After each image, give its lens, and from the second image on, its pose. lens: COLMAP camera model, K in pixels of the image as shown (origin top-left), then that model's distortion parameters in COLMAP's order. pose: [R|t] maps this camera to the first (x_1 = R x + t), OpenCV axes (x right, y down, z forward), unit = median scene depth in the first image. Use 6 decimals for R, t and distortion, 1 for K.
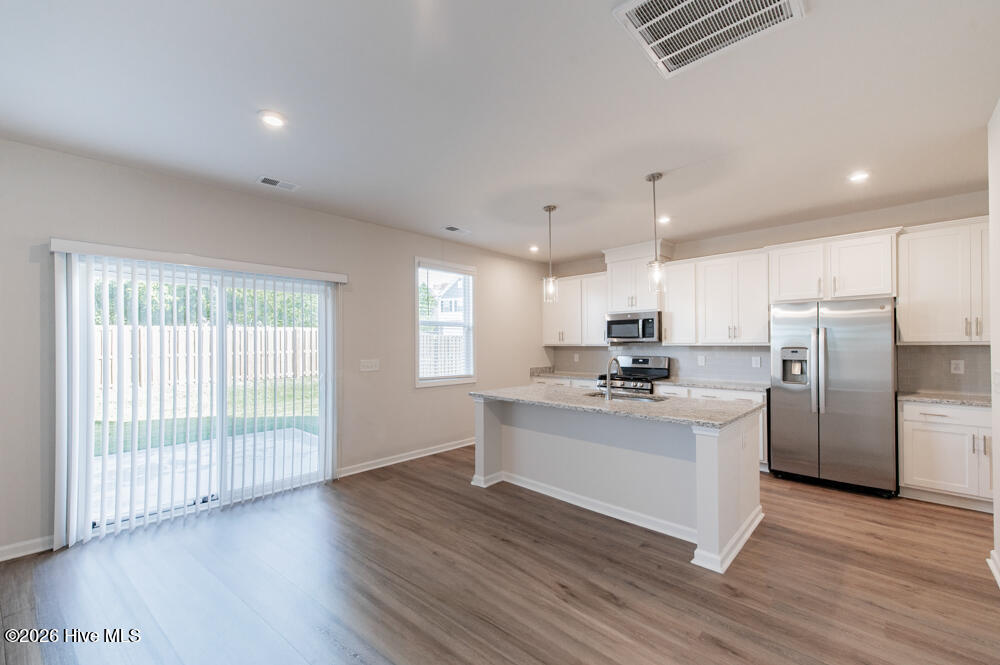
lens RADIAL K [[403.8, 0, 491.8], [0, 403.8, 339.5], [0, 0, 1]] dist [0.008710, -0.000969]
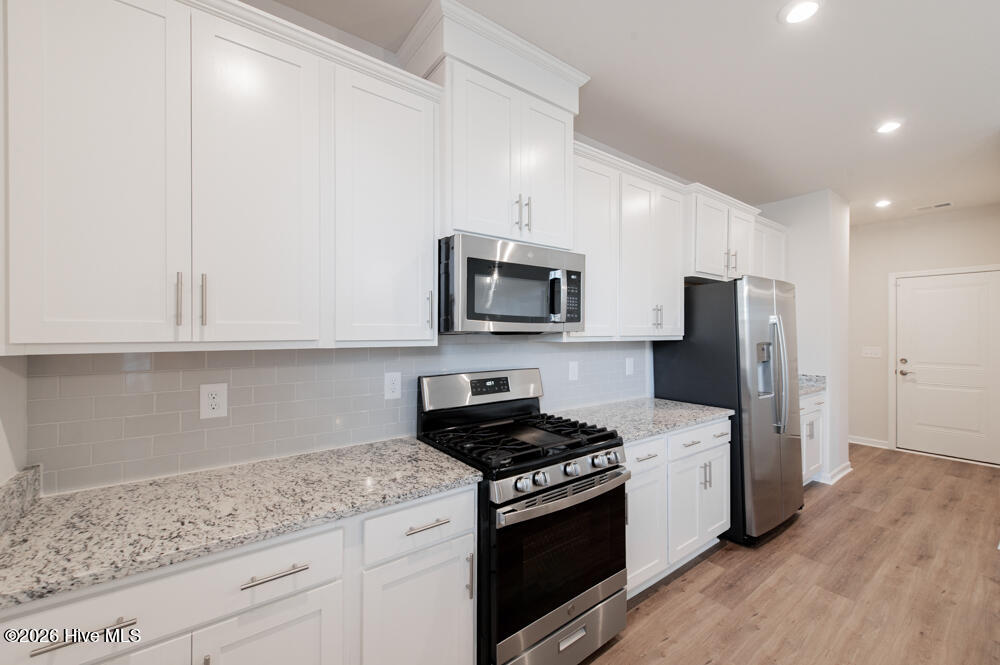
lens RADIAL K [[403.8, 0, 490.4], [0, 403.8, 340.2], [0, 0, 1]] dist [0.008710, -0.000969]
pose [[0.159662, -0.011117, 0.987109, 0.008046], [-0.010269, 0.999864, 0.012921, 0.009124], [-0.987118, -0.012200, 0.159526, 1.147195]]
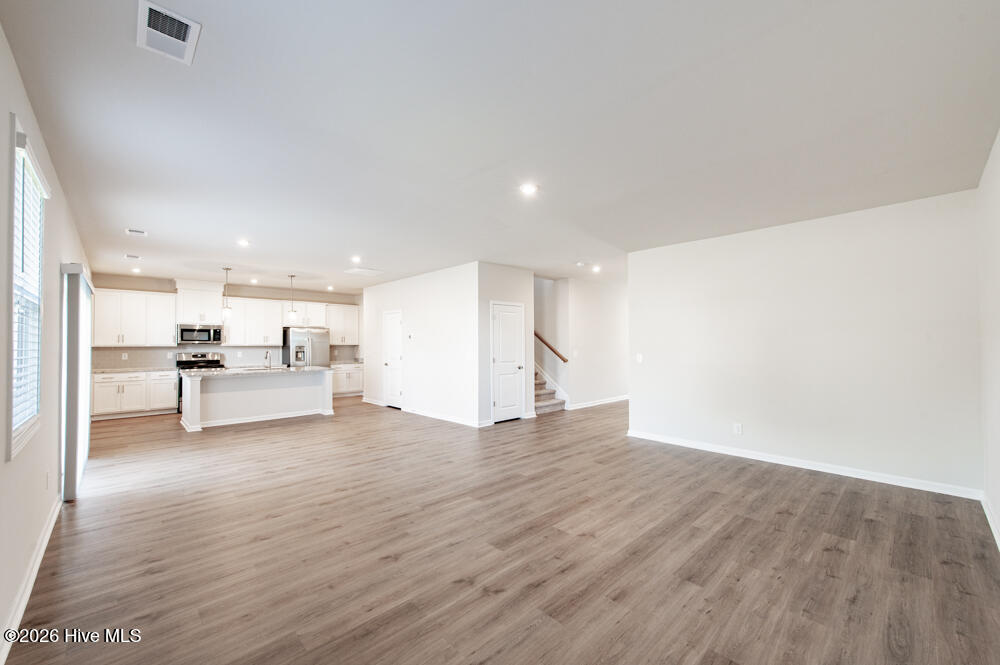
lens RADIAL K [[403.8, 0, 498.1], [0, 403.8, 336.6], [0, 0, 1]] dist [0.008710, -0.000969]
pose [[0.047431, 0.018953, 0.998695, -1.356946], [-0.010658, 0.999773, -0.018467, -0.005188], [-0.998818, -0.009769, 0.047622, -0.246278]]
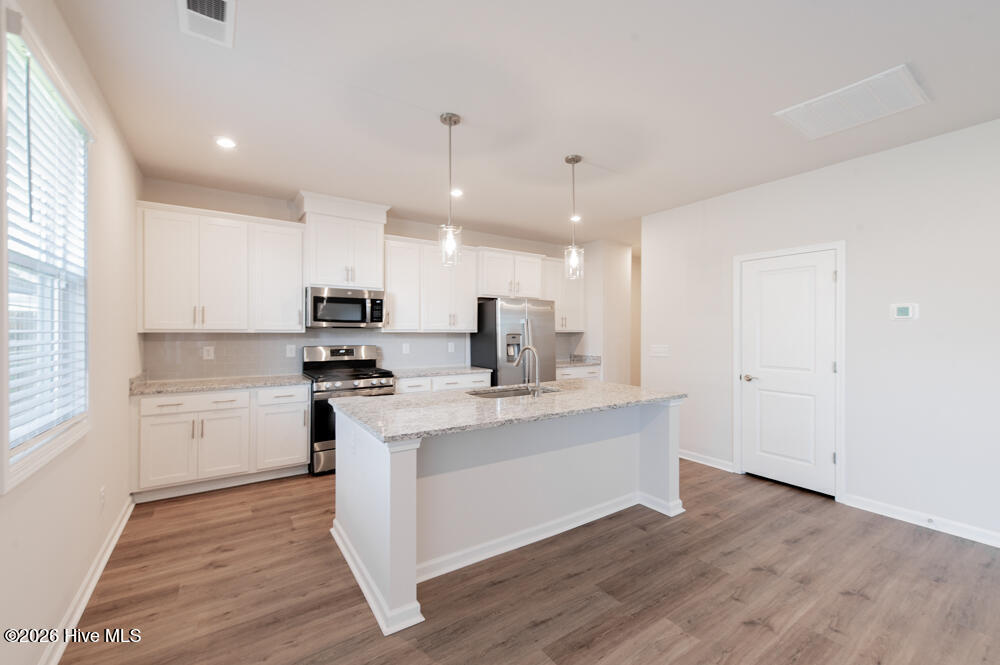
lens RADIAL K [[403.8, 0, 503.8], [0, 403.8, 329.8], [0, 0, 1]] dist [0.008710, -0.000969]
pose [[0.193023, 0.007763, 0.981164, -0.402564], [-0.015982, 0.999861, -0.004766, 0.011096], [-0.981064, -0.014761, 0.193120, 0.668636]]
